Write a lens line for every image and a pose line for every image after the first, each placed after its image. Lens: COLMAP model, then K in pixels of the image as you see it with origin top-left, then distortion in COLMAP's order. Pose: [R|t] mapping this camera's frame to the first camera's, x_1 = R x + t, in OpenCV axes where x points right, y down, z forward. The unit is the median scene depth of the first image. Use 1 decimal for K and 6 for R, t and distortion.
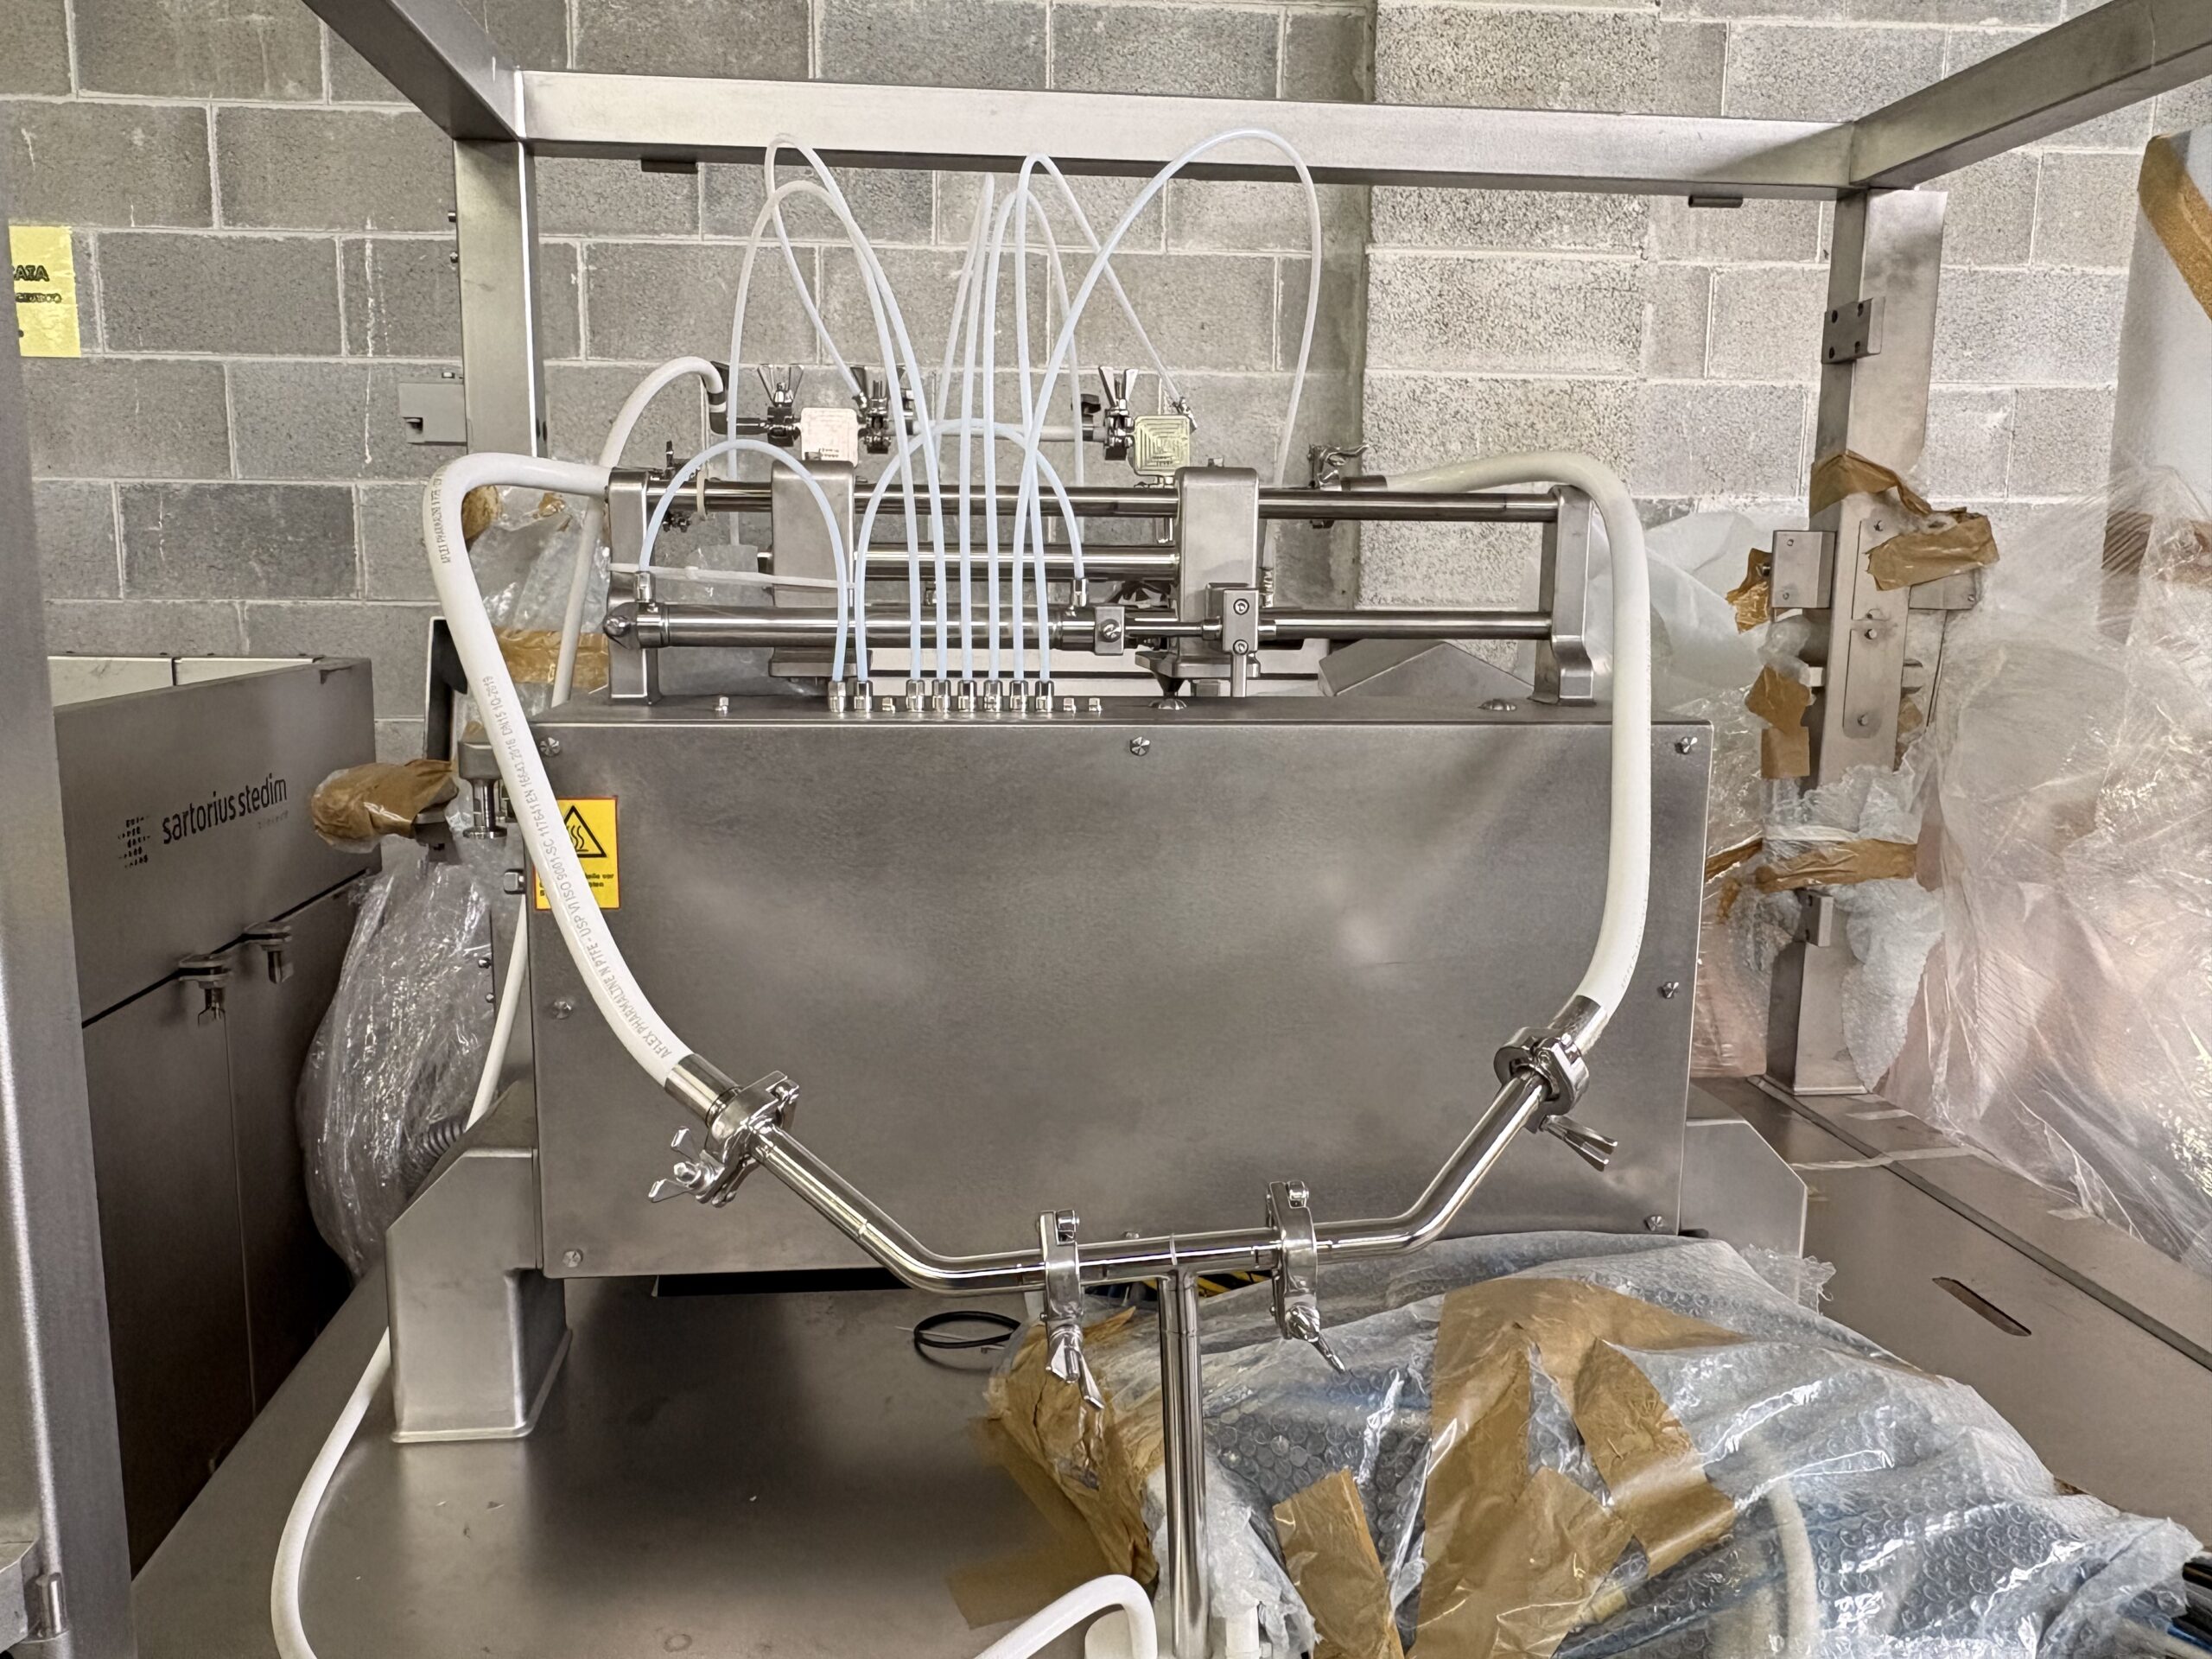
lens RADIAL K [[1677.9, 0, 1060.9], [0, 1677.9, 833.9], [0, 0, 1]] dist [-0.004078, 0.002491]
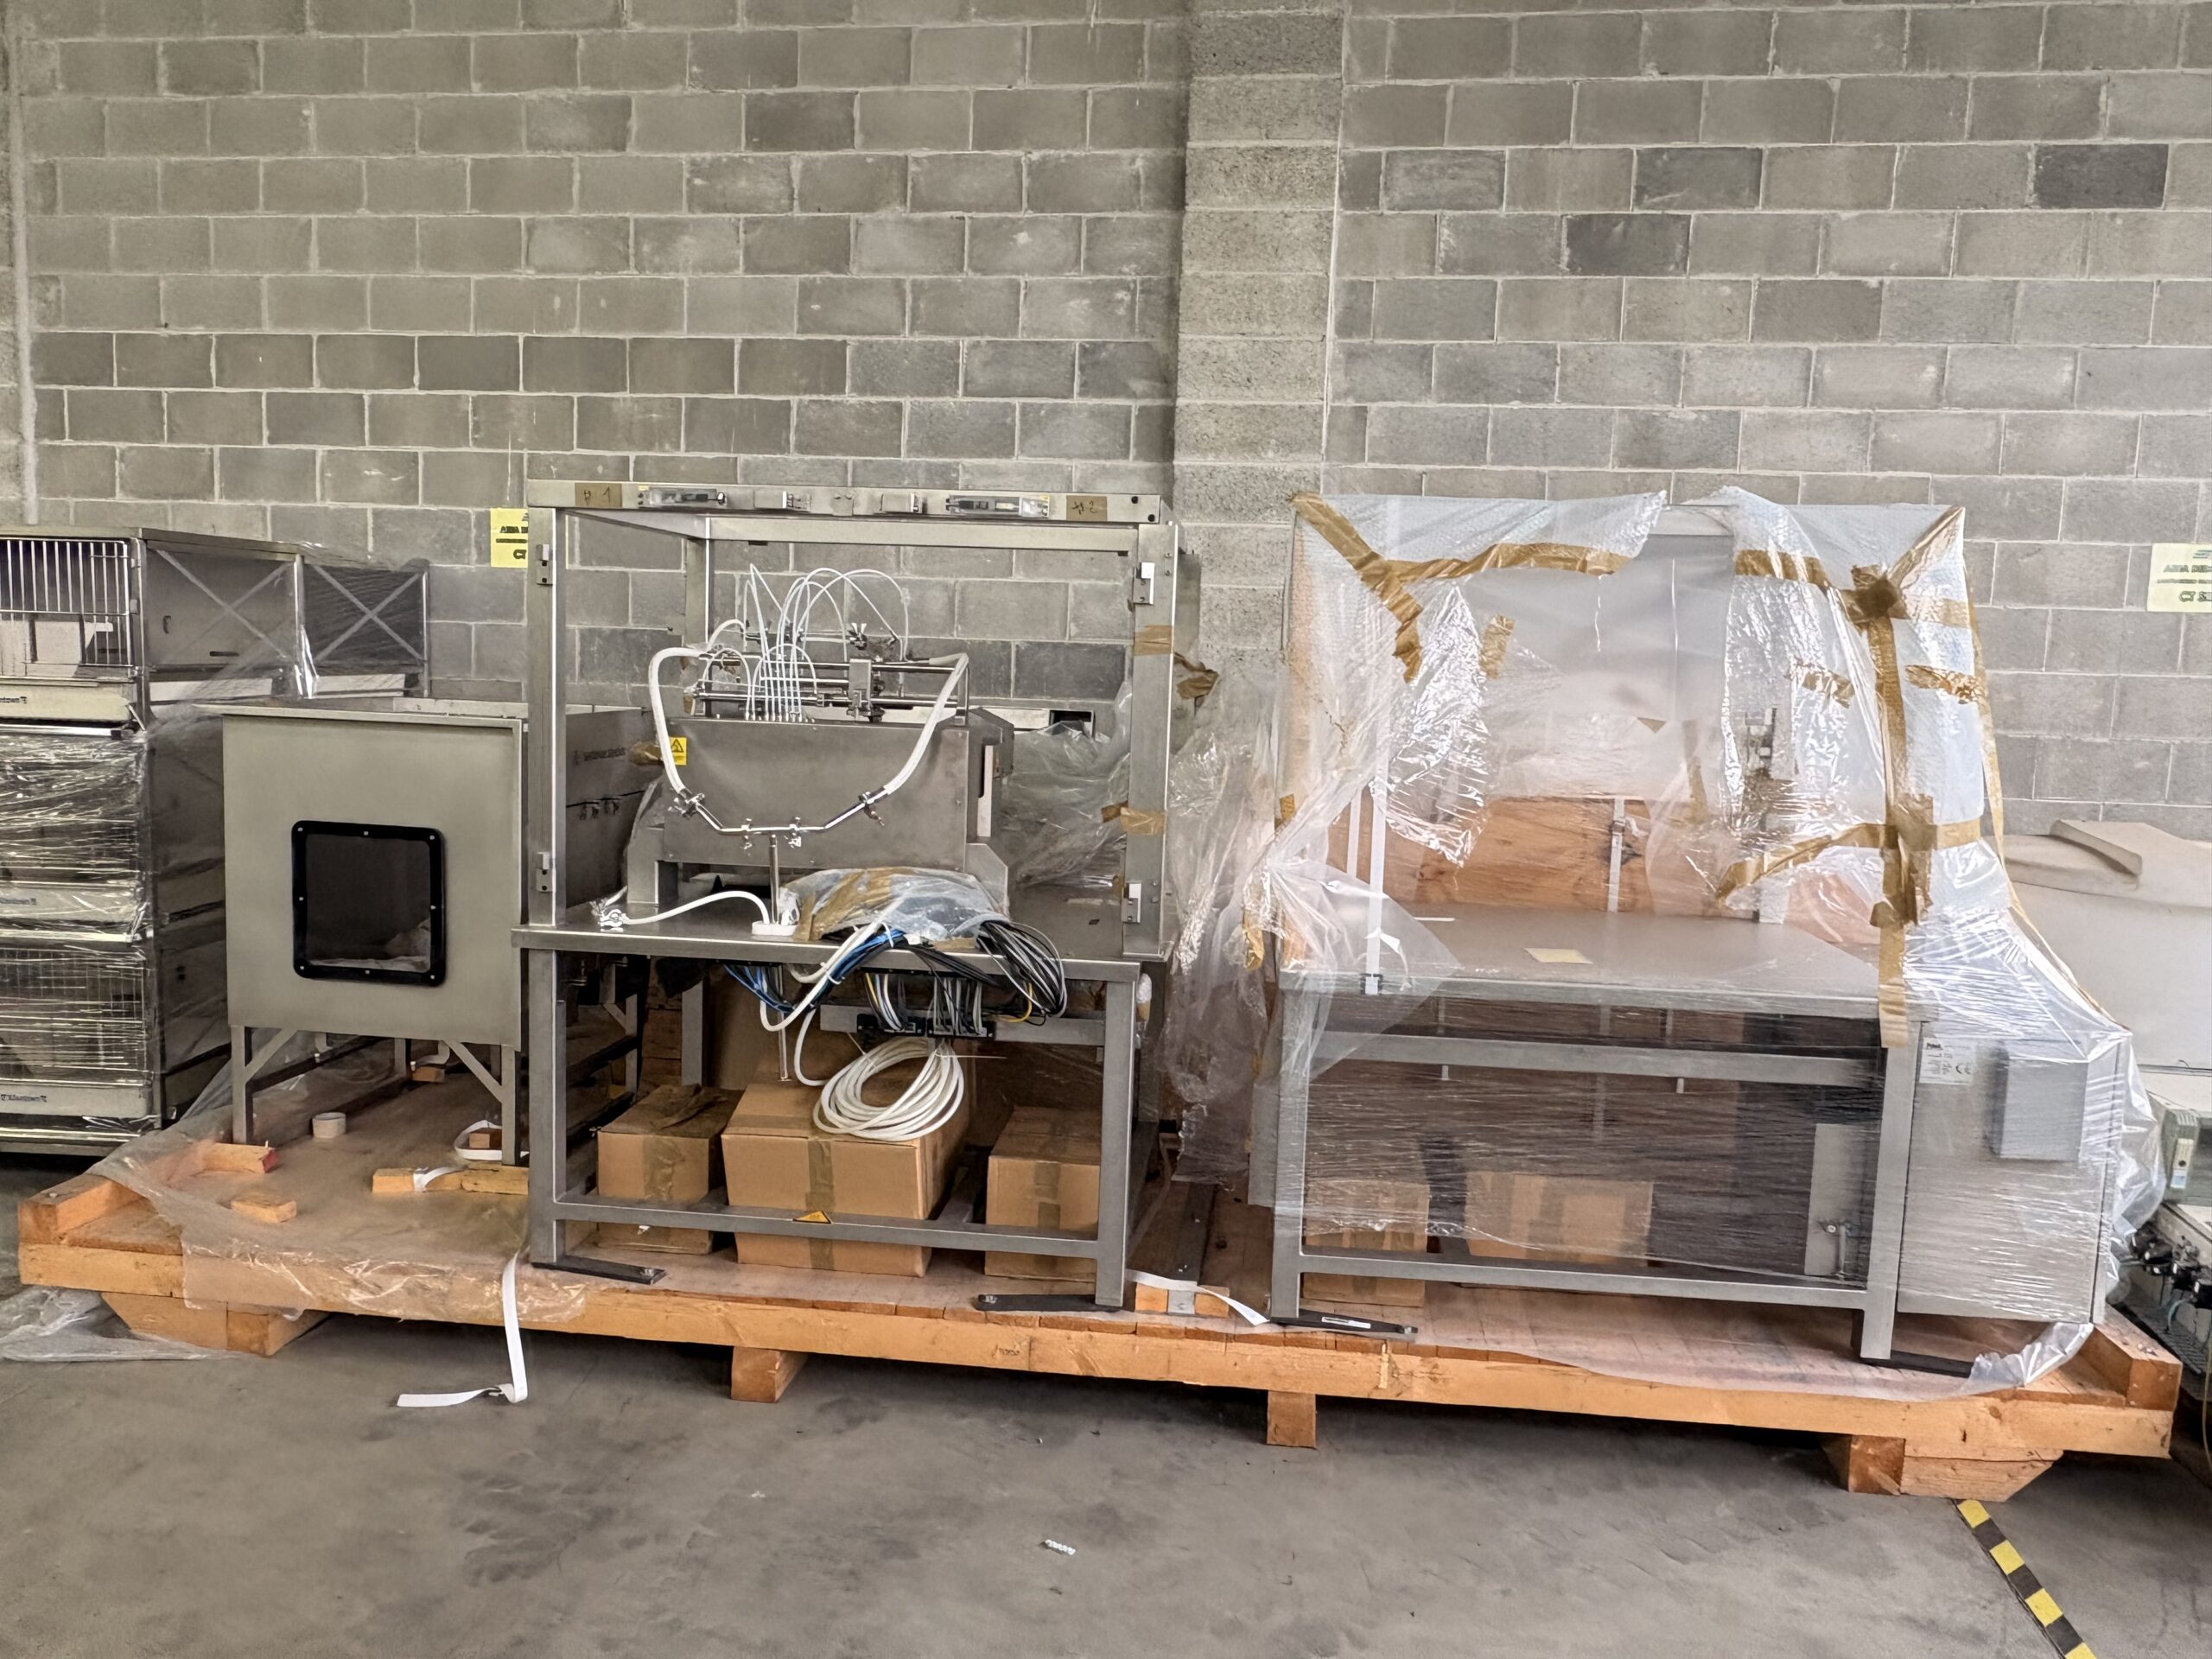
lens RADIAL K [[1677.9, 0, 1060.9], [0, 1677.9, 833.9], [0, 0, 1]] dist [-0.004078, 0.002491]
pose [[0.974357, 0.049136, -0.219577, 0.524428], [-0.061690, 0.996808, -0.050683, 0.125125], [0.216386, 0.062929, 0.974278, -0.945161]]
